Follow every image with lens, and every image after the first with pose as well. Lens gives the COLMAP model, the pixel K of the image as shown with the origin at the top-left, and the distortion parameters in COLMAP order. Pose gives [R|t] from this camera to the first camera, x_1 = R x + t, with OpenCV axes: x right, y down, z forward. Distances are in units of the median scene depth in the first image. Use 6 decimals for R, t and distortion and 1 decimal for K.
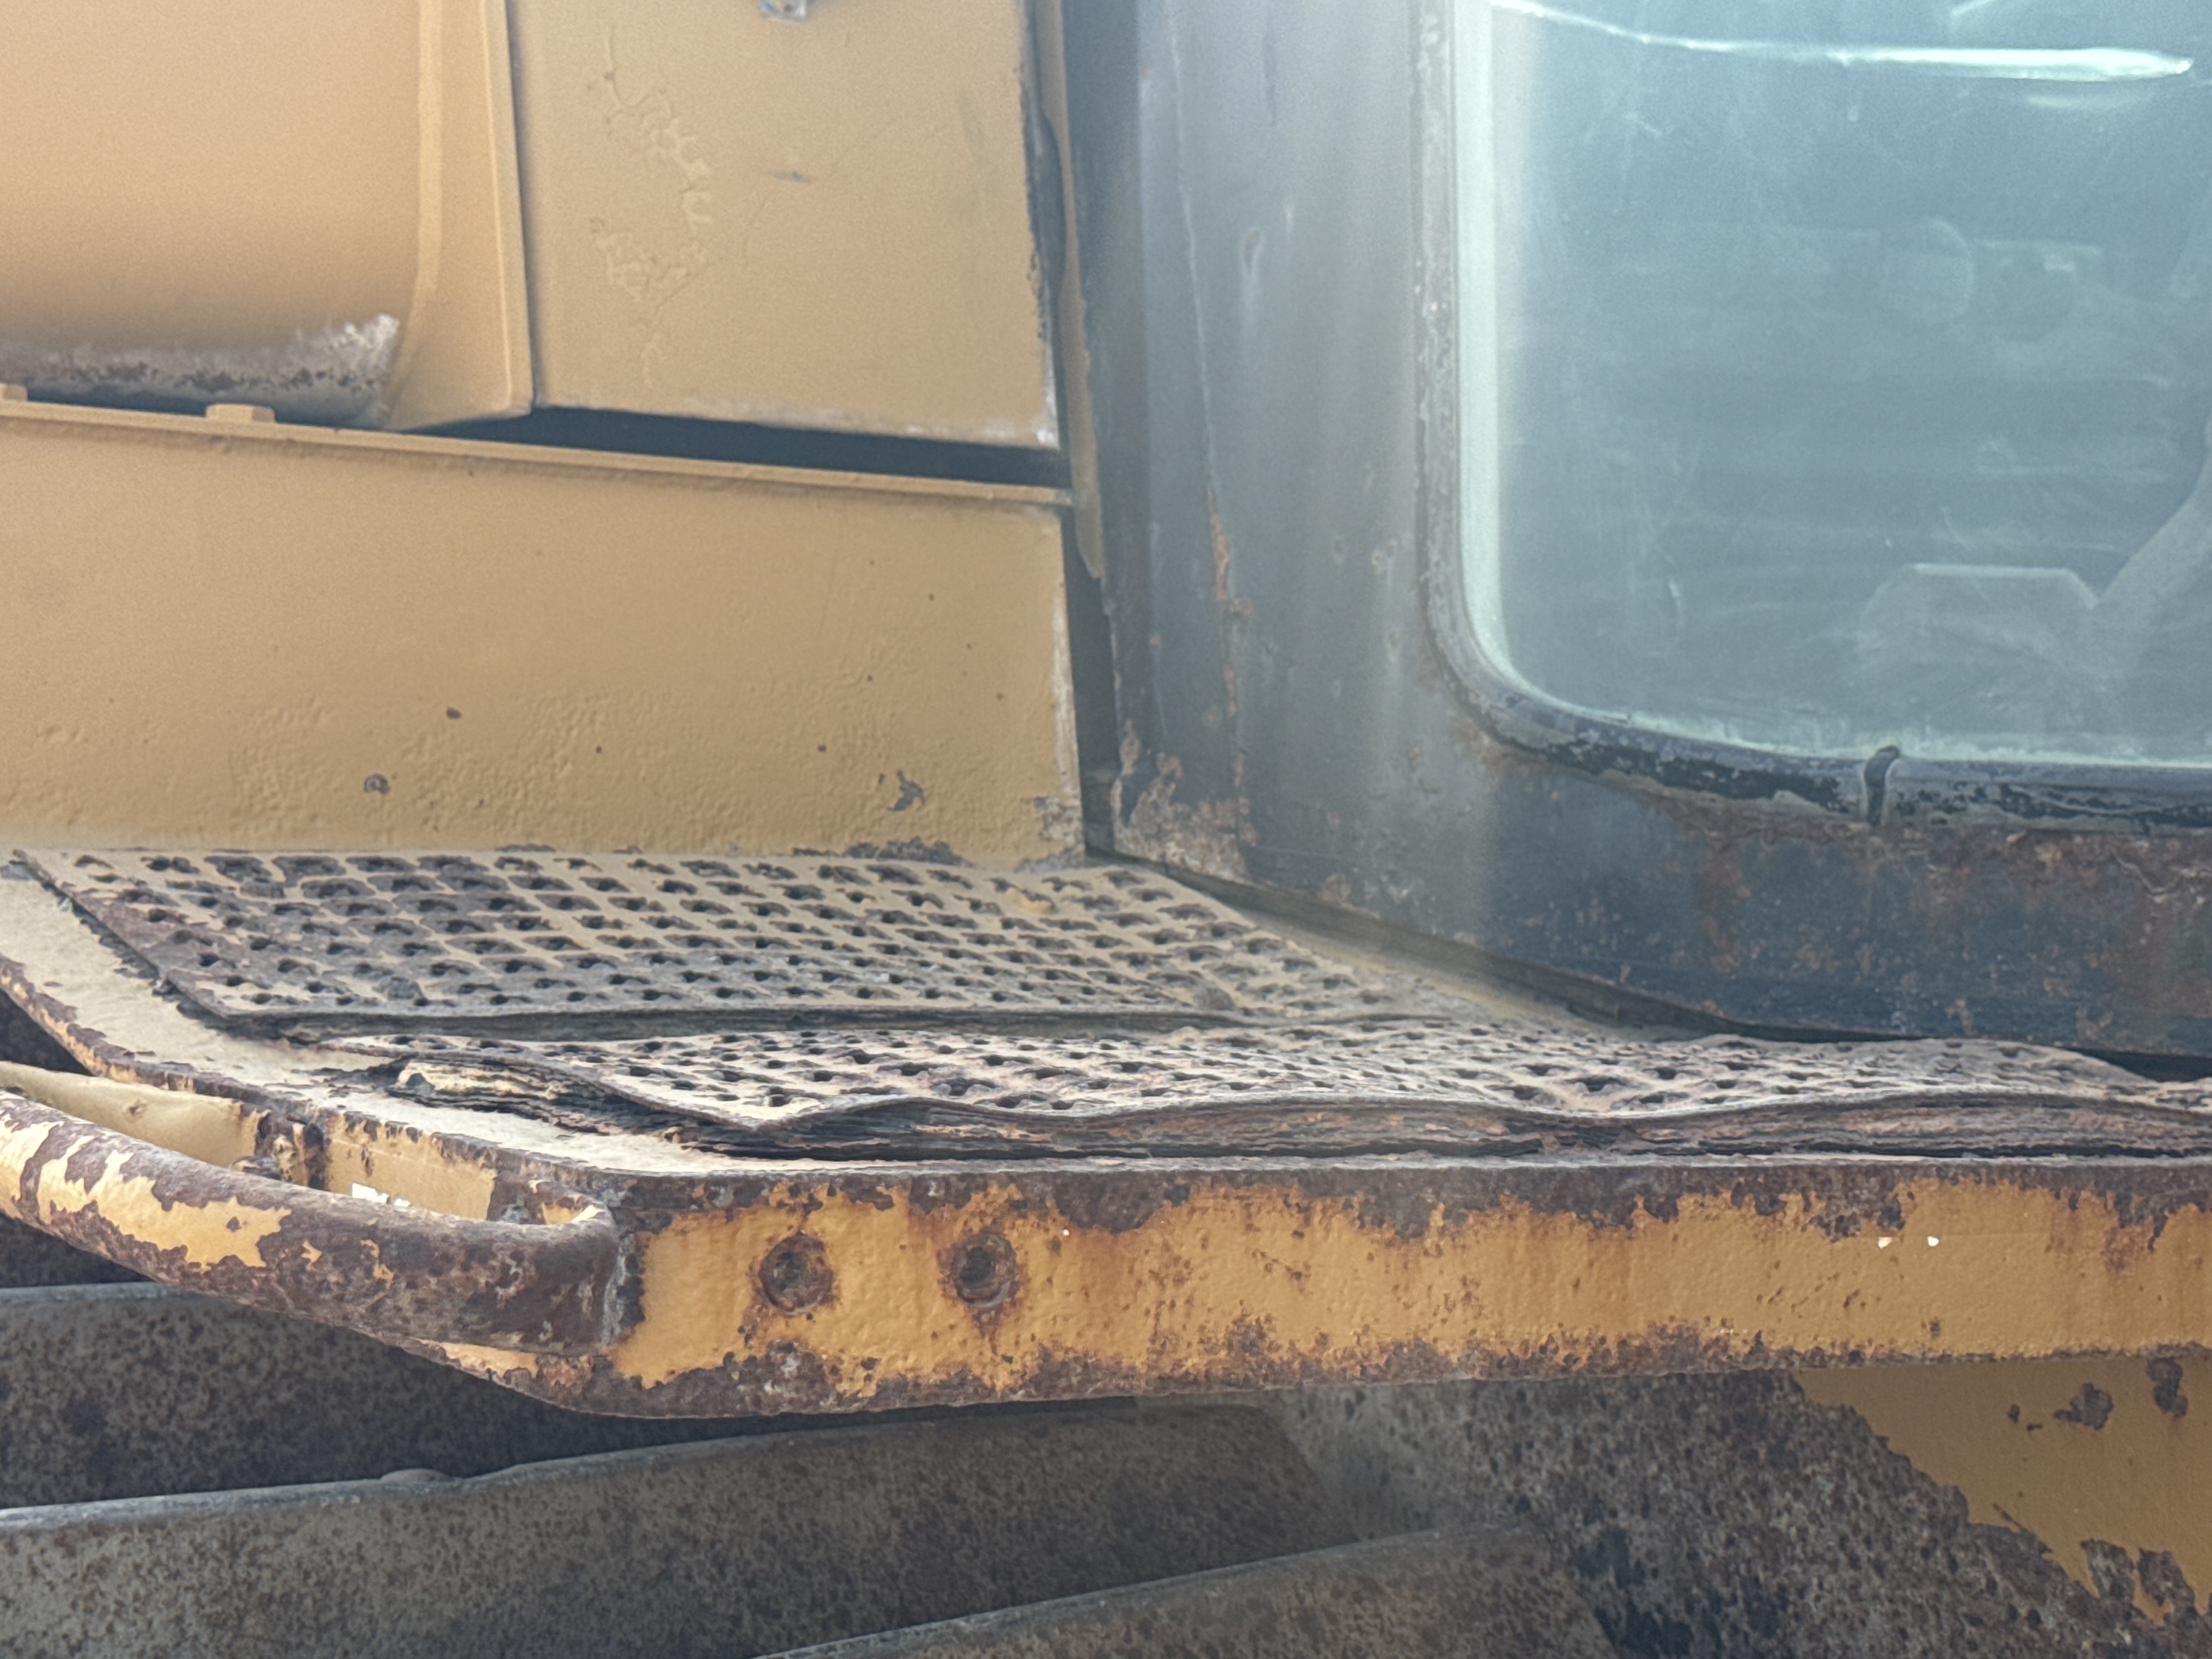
lens RADIAL K [[4042.7, 0, 1106.0], [0, 4042.7, 829.5], [0, 0, 1]] dist [0.345459, -2.064945]
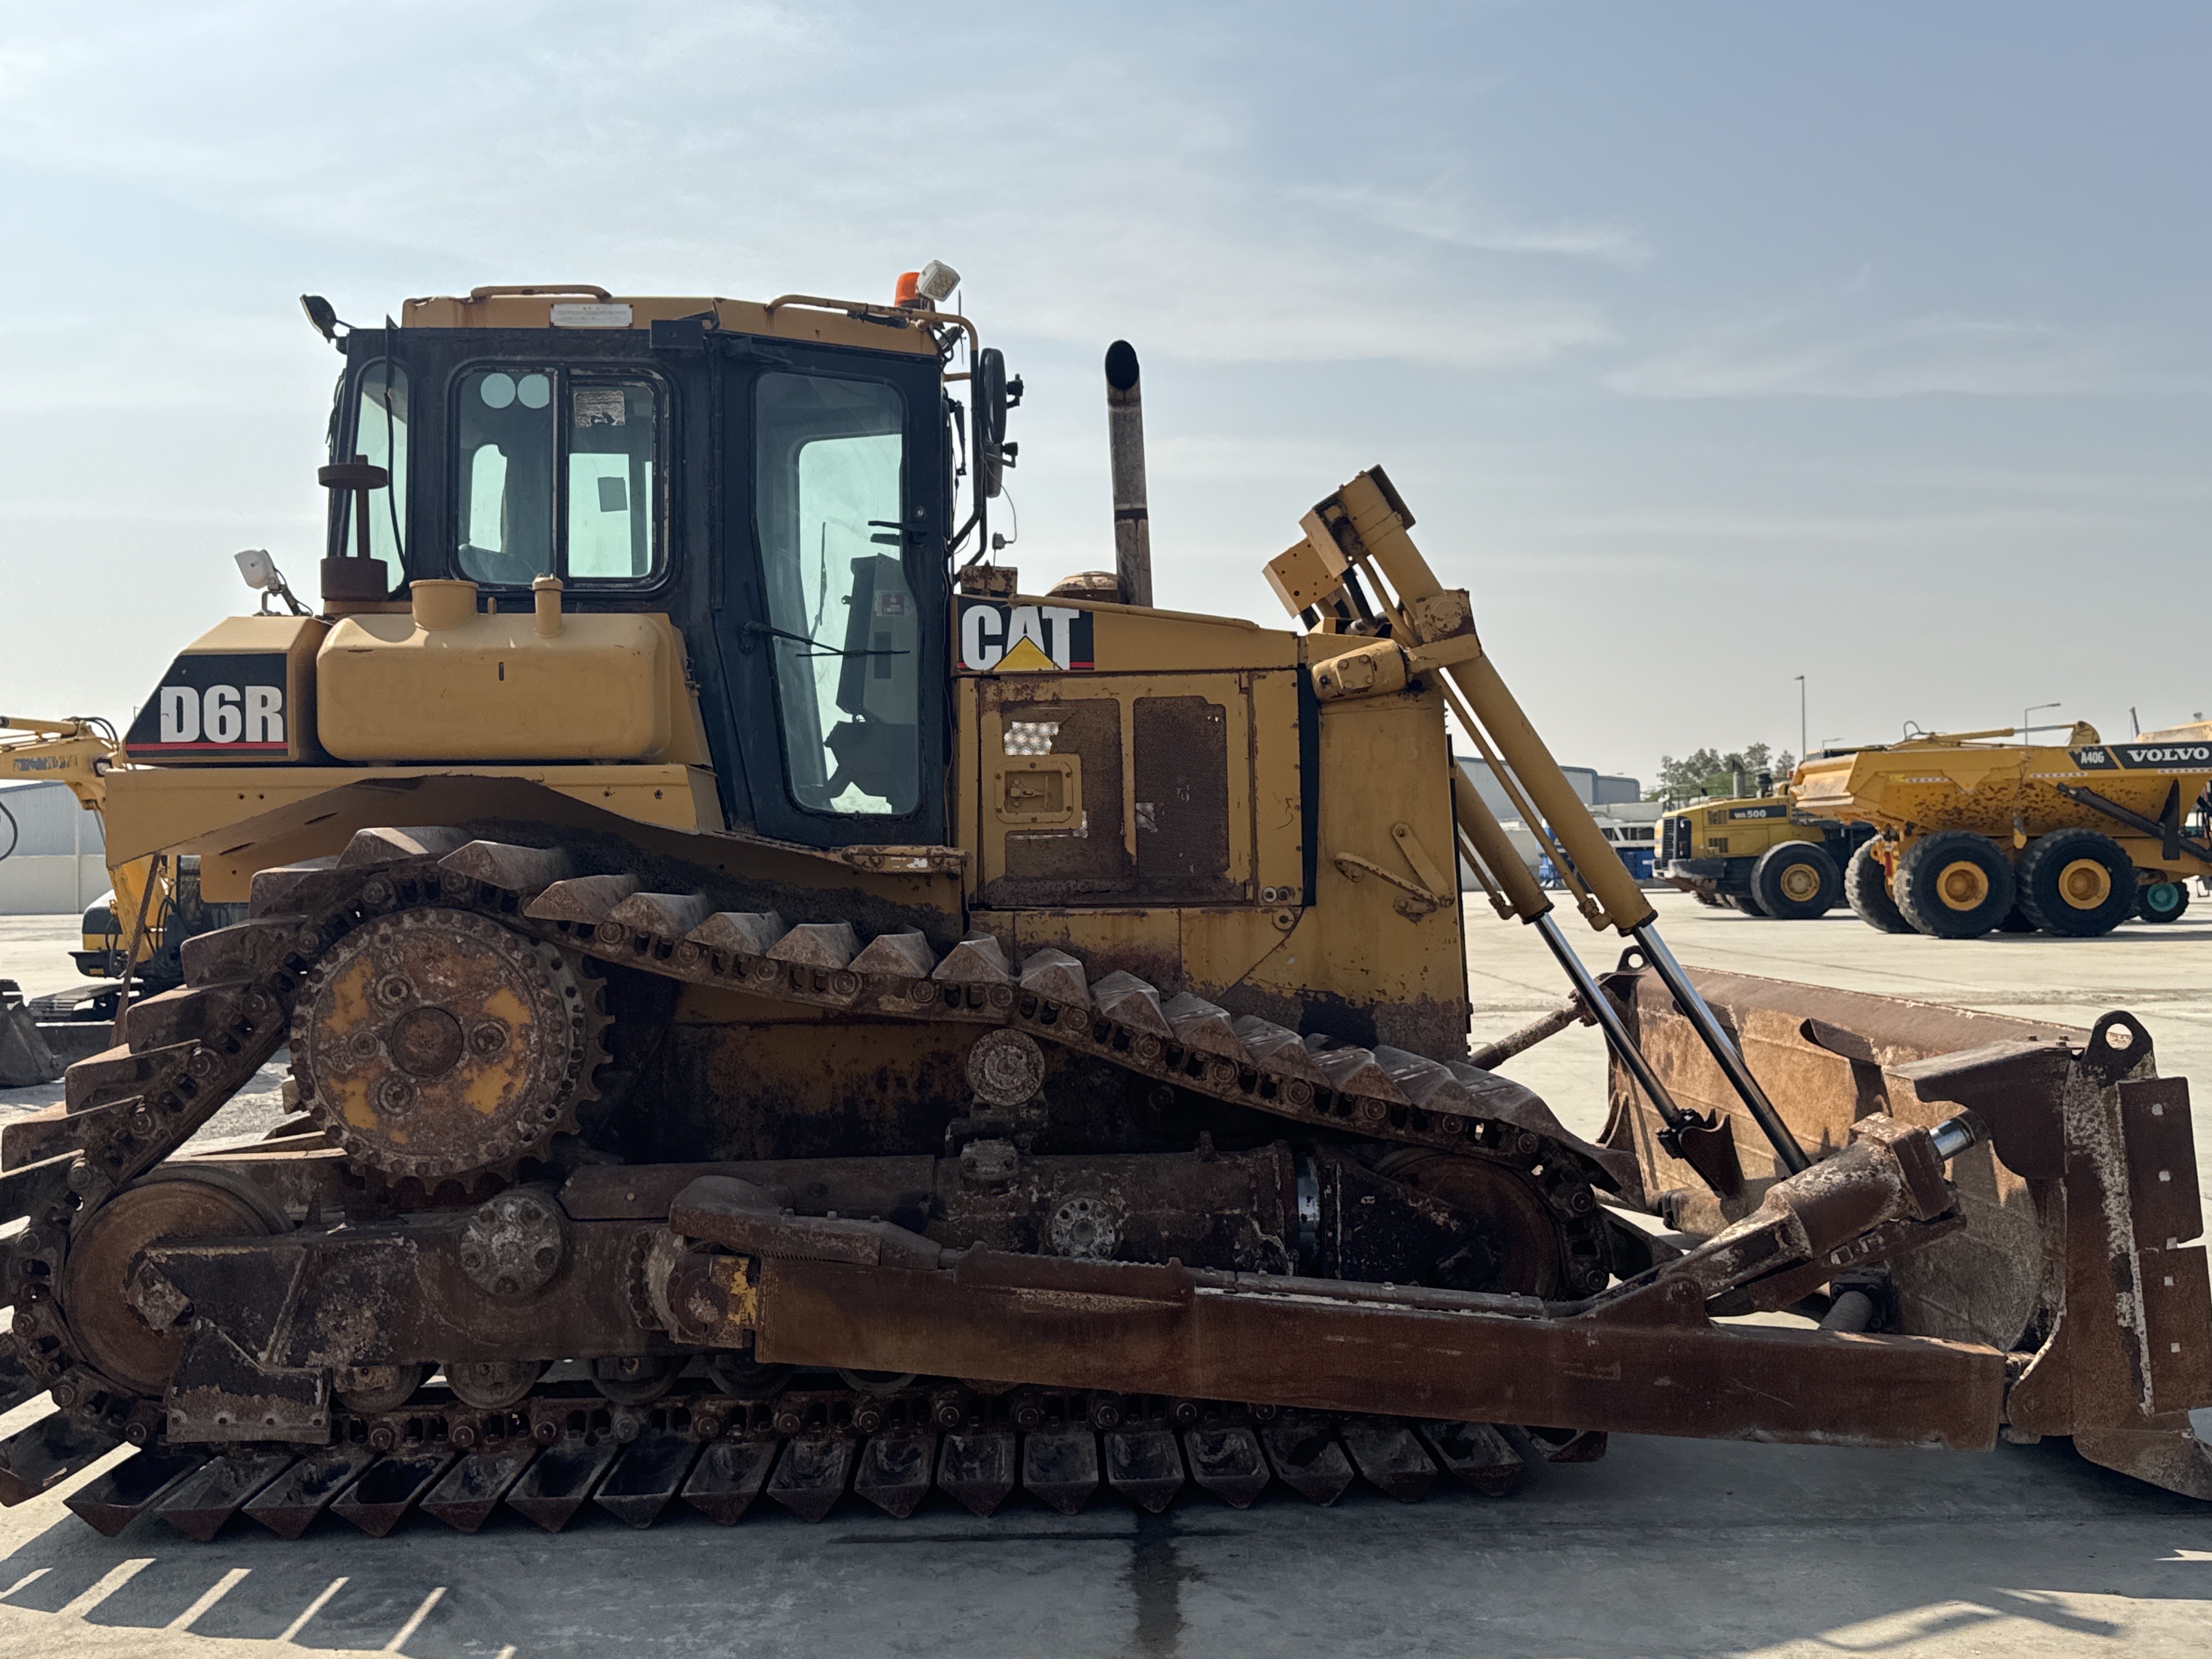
lens RADIAL K [[2112.5, 0, 1106.0], [0, 2112.5, 829.5], [0, 0, 1]] dist [0.012556, 0.004880]
pose [[0.477800, -0.020581, 0.878228, -2.969636], [0.034467, 0.999395, 0.004668, 0.009735], [-0.877792, 0.028039, 0.478220, -1.259391]]
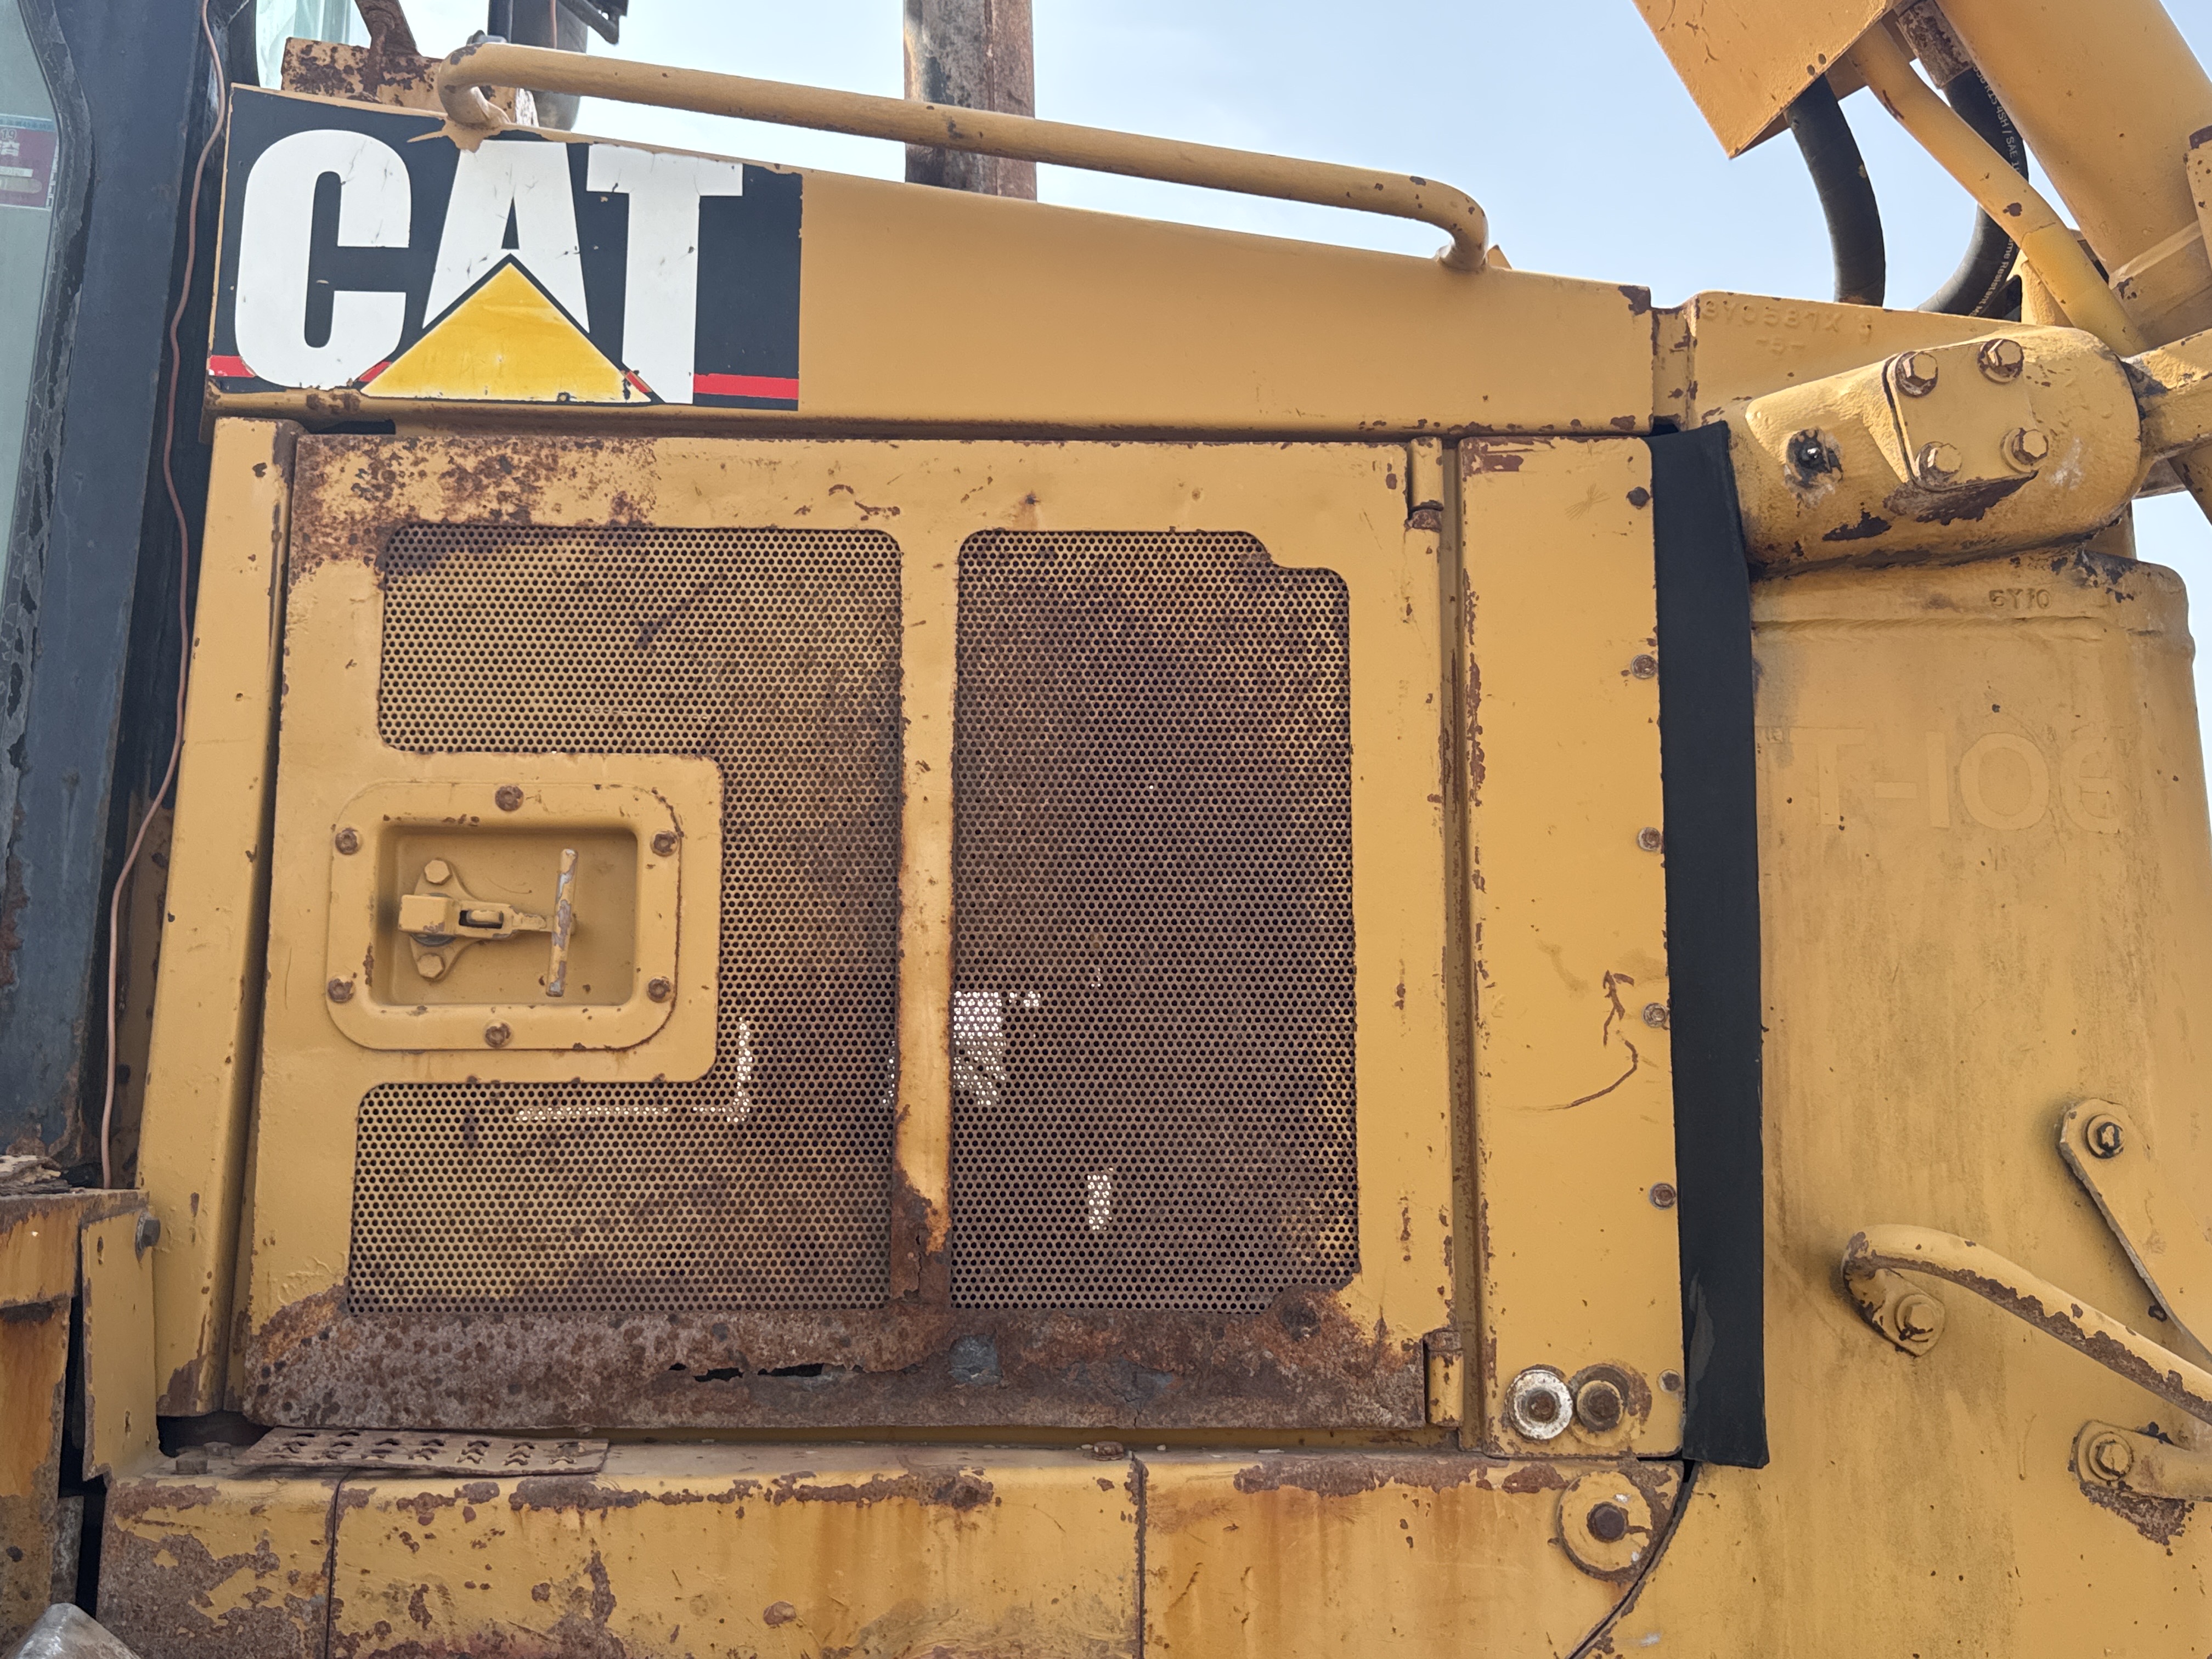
lens RADIAL K [[2082.0, 0, 1106.0], [0, 2082.0, 829.5], [0, 0, 1]] dist [0.174785, -0.403869]
pose [[0.385158, 0.109302, 0.916355, -0.325669], [0.006956, 0.992589, -0.121319, 0.027889], [-0.922824, 0.053101, 0.381544, 0.147763]]
